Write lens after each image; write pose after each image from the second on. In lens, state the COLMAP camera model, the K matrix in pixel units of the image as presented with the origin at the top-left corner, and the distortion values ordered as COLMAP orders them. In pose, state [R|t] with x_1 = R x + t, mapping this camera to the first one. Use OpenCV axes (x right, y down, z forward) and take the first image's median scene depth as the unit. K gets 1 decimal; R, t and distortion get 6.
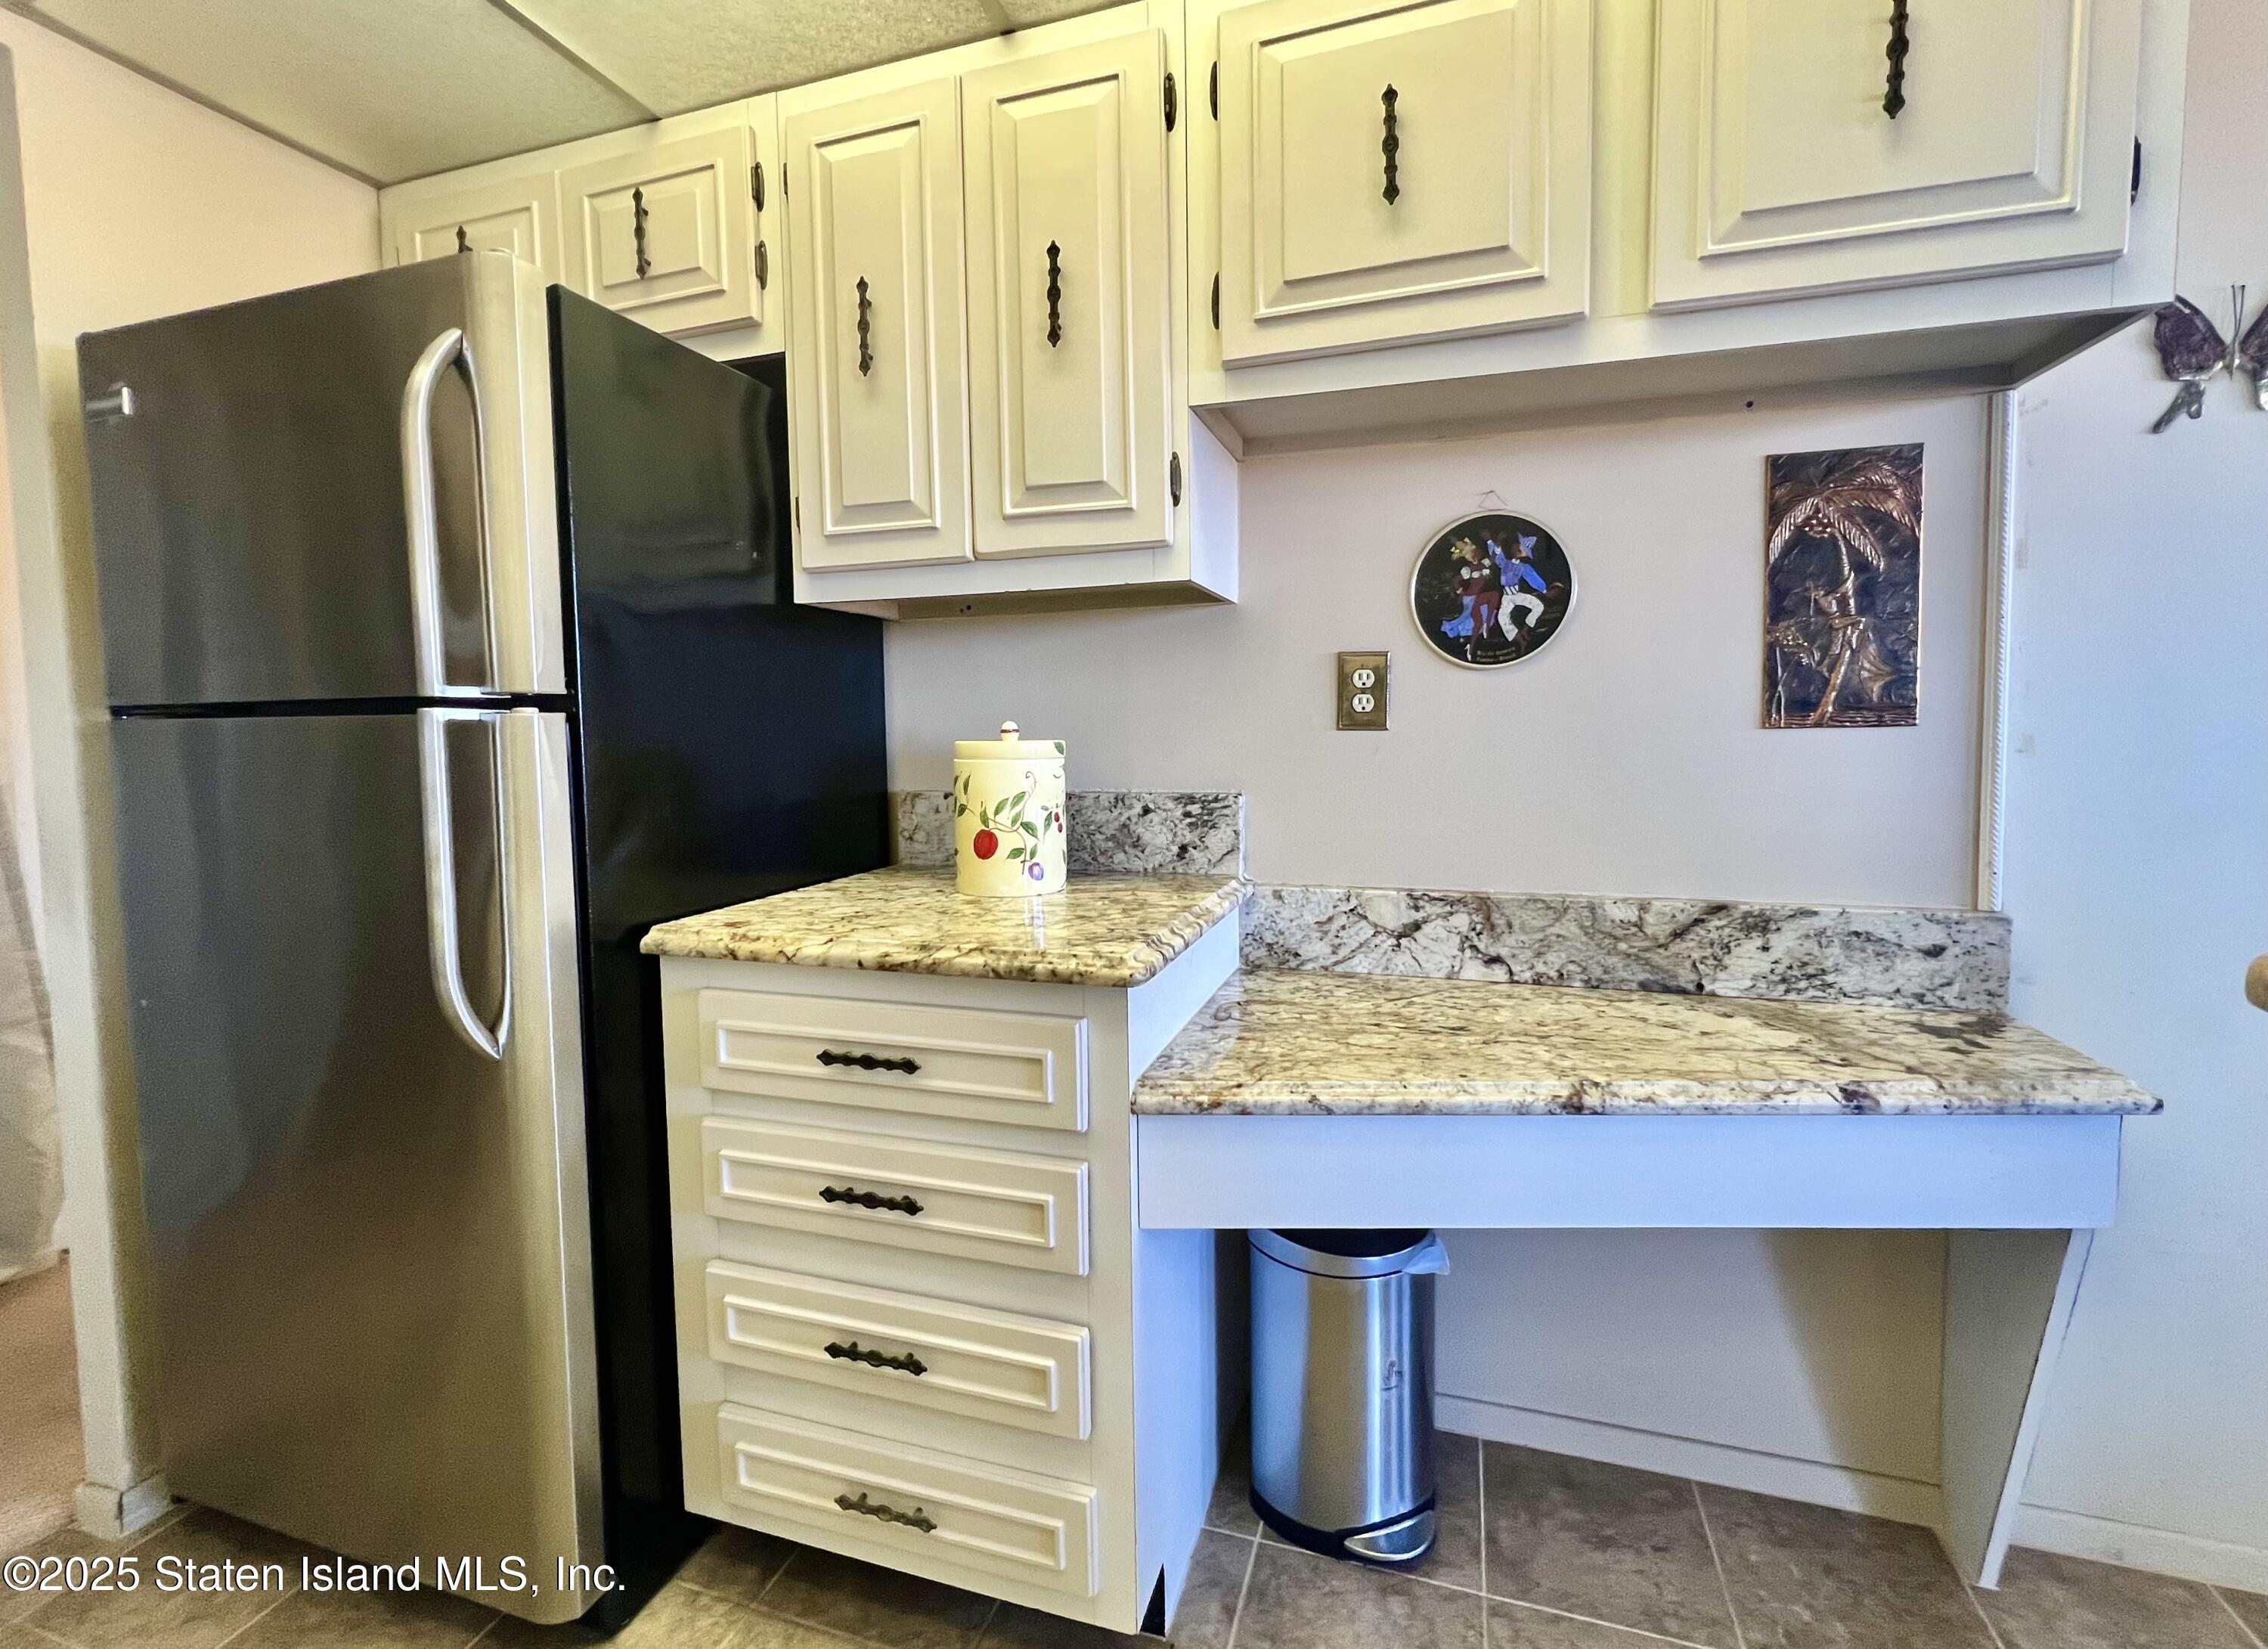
lens RADIAL K [[996.3, 0, 1137.5], [0, 996.3, 785.5], [0, 0, 1]] dist [-0.003746, -0.000443]
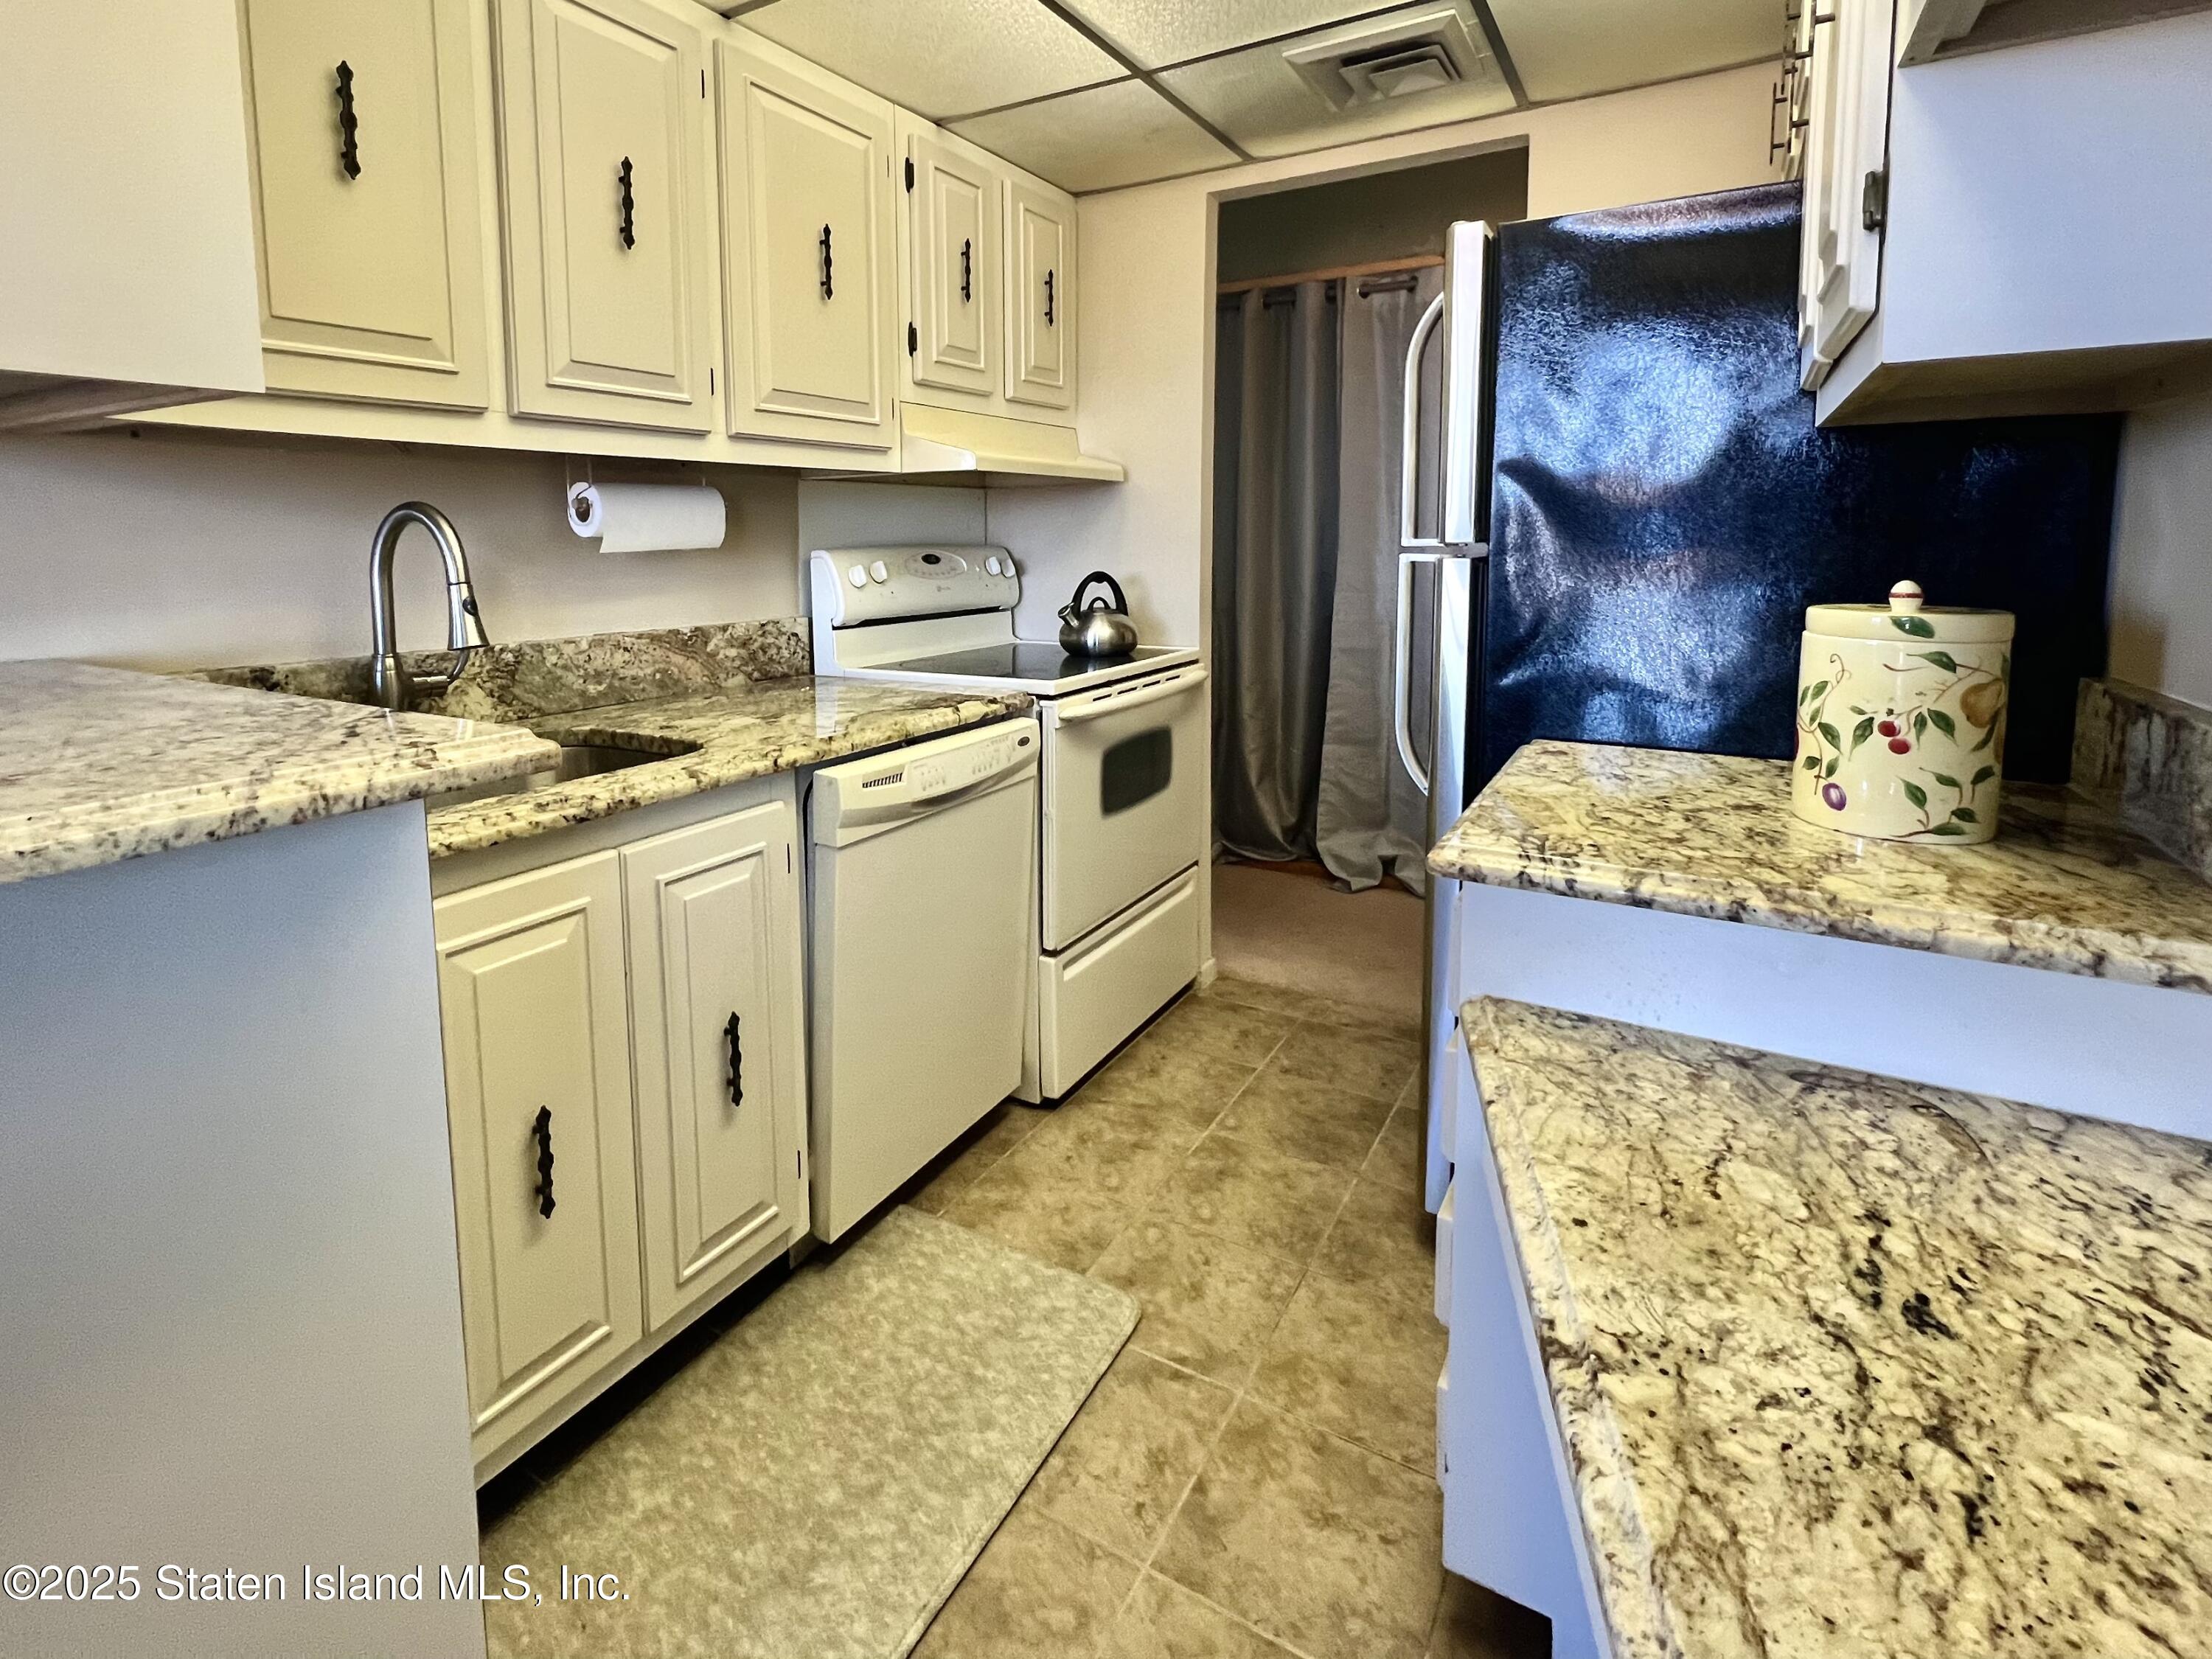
lens RADIAL K [[1073.3, 0, 1029.4], [0, 1073.3, 640.1], [0, 0, 1]] dist [-0.005342, -0.000747]
pose [[-0.245123, 0.107868, -0.963472, 0.776658], [-0.048105, 0.991214, 0.123213, -0.091648], [0.968298, 0.076551, -0.237780, 0.634891]]
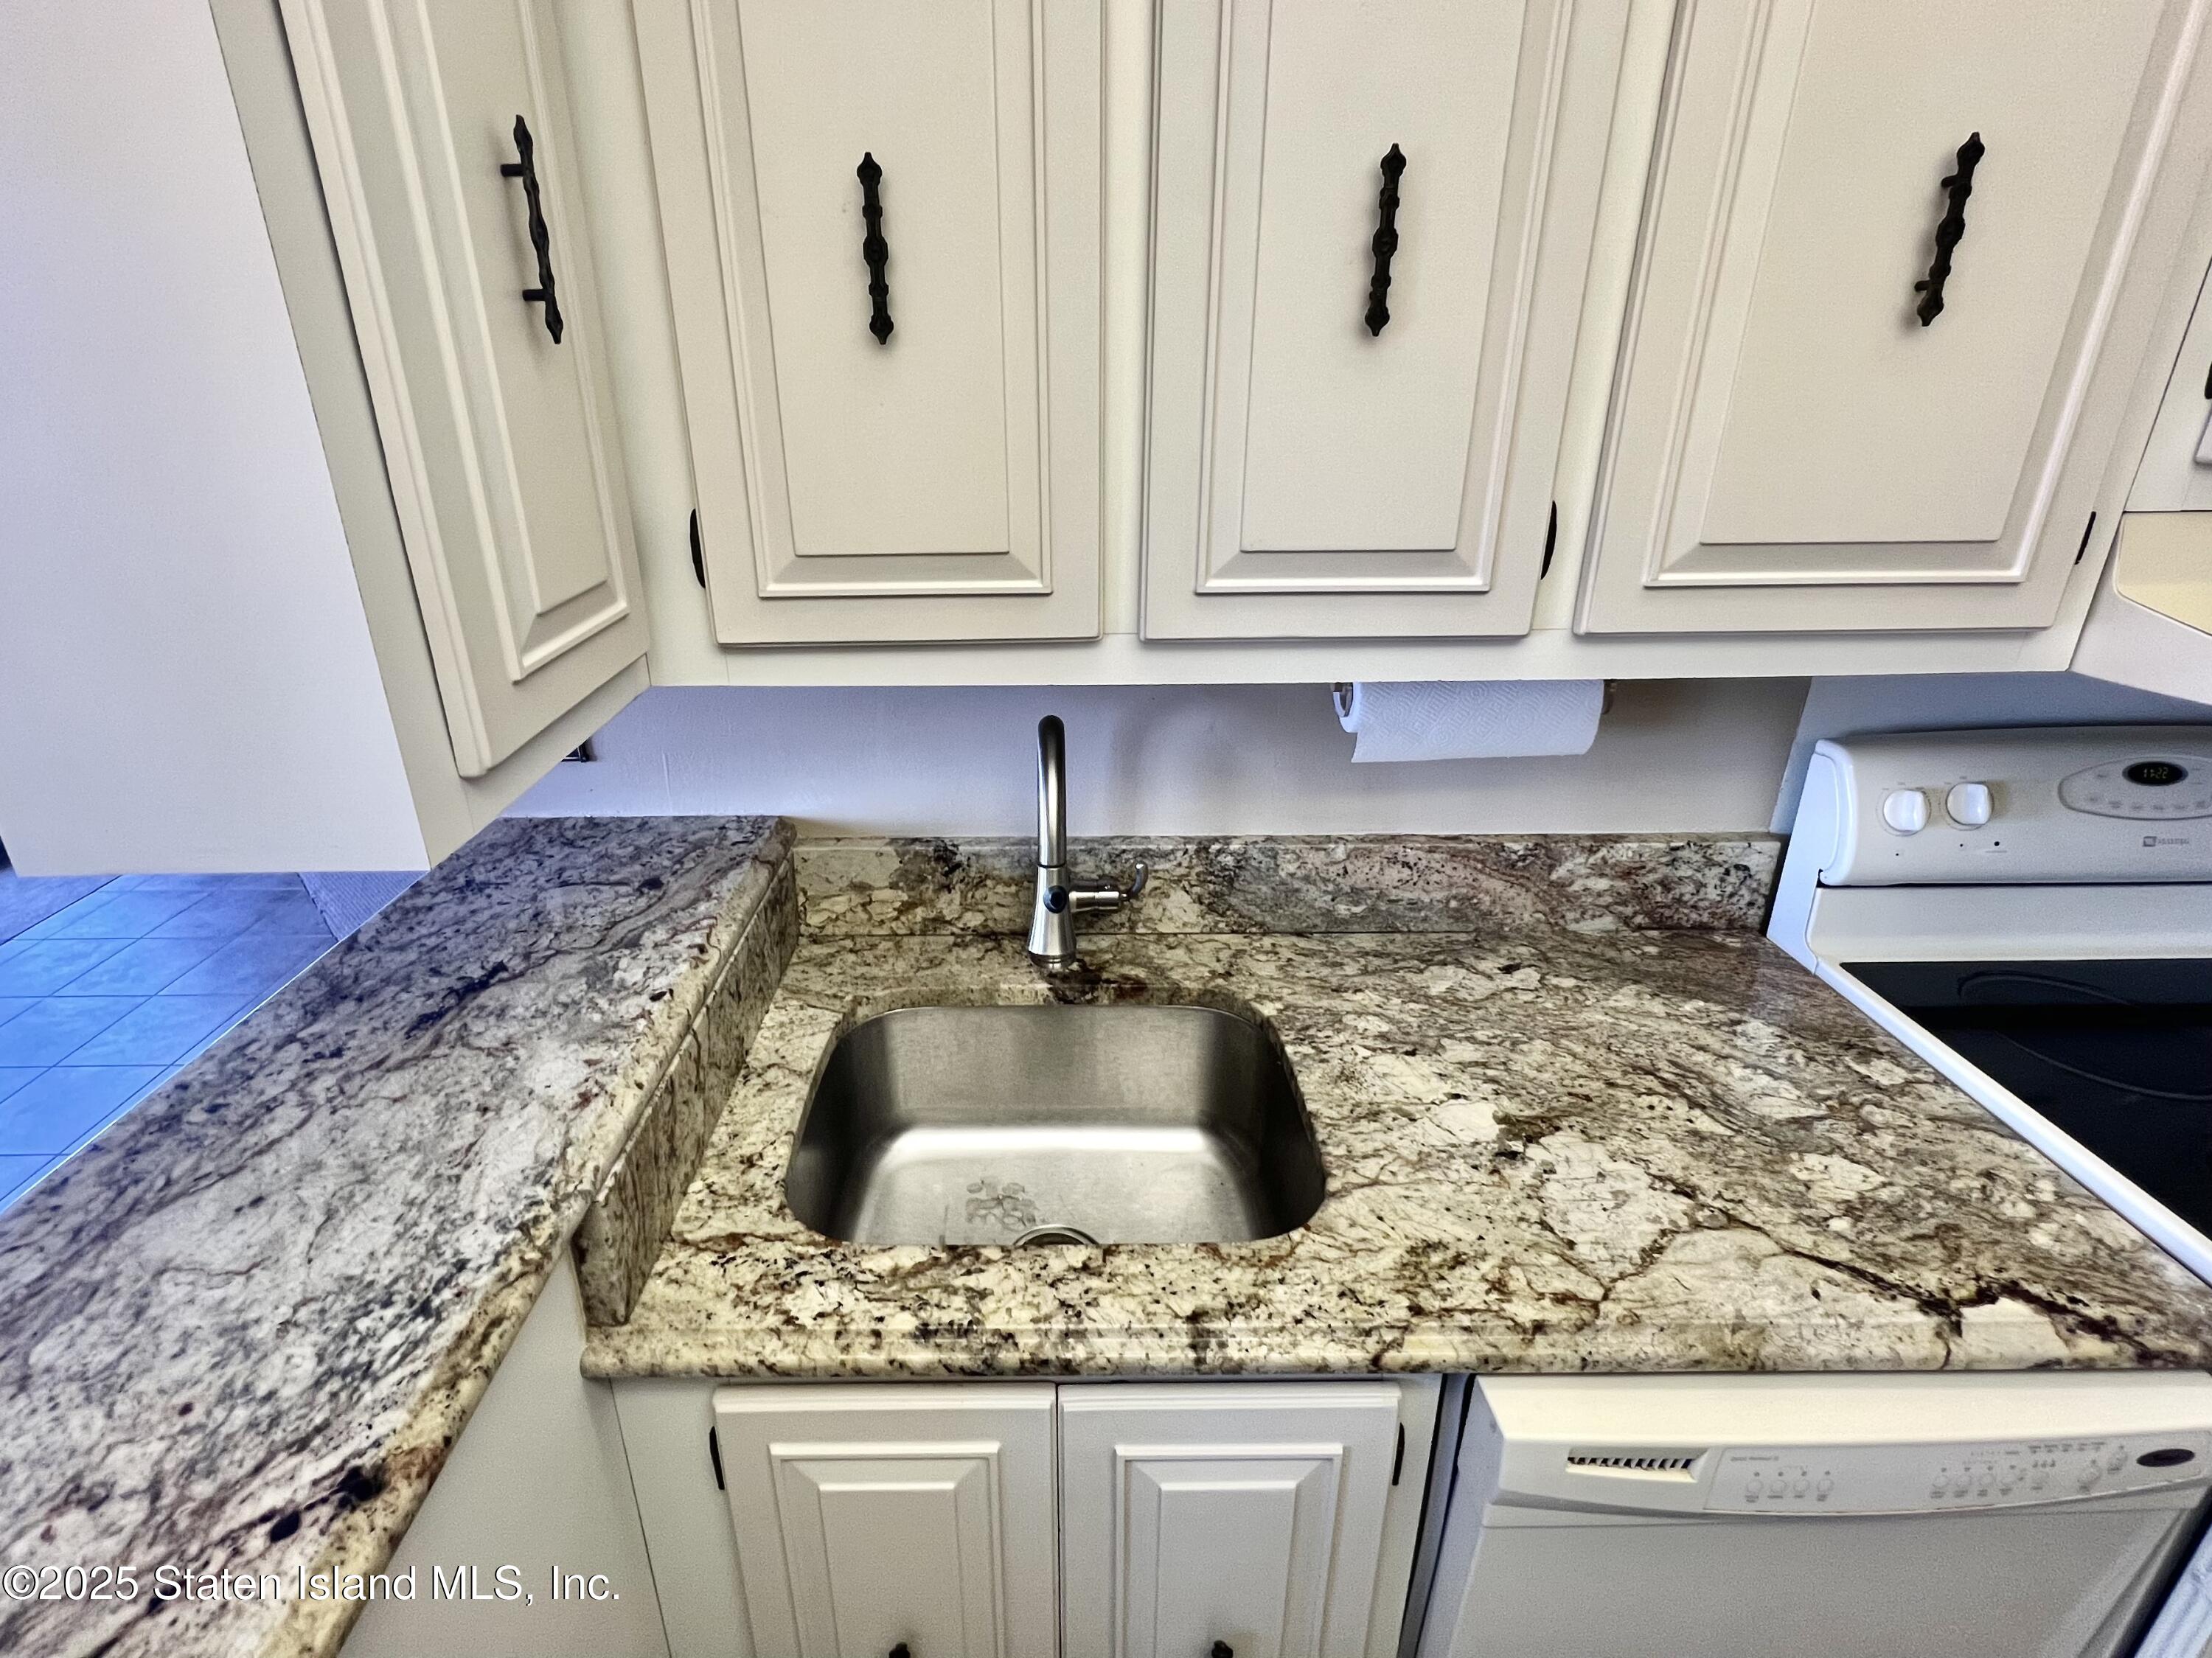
lens RADIAL K [[994.3, 0, 1046.1], [0, 994.3, 717.6], [0, 0, 1]] dist [-0.005190, 0.001955]
pose [[-0.951554, 0.121946, -0.282267, 0.085056], [0.002249, 0.920730, 0.390194, -0.369450], [0.307474, 0.370655, -0.876398, 0.428989]]
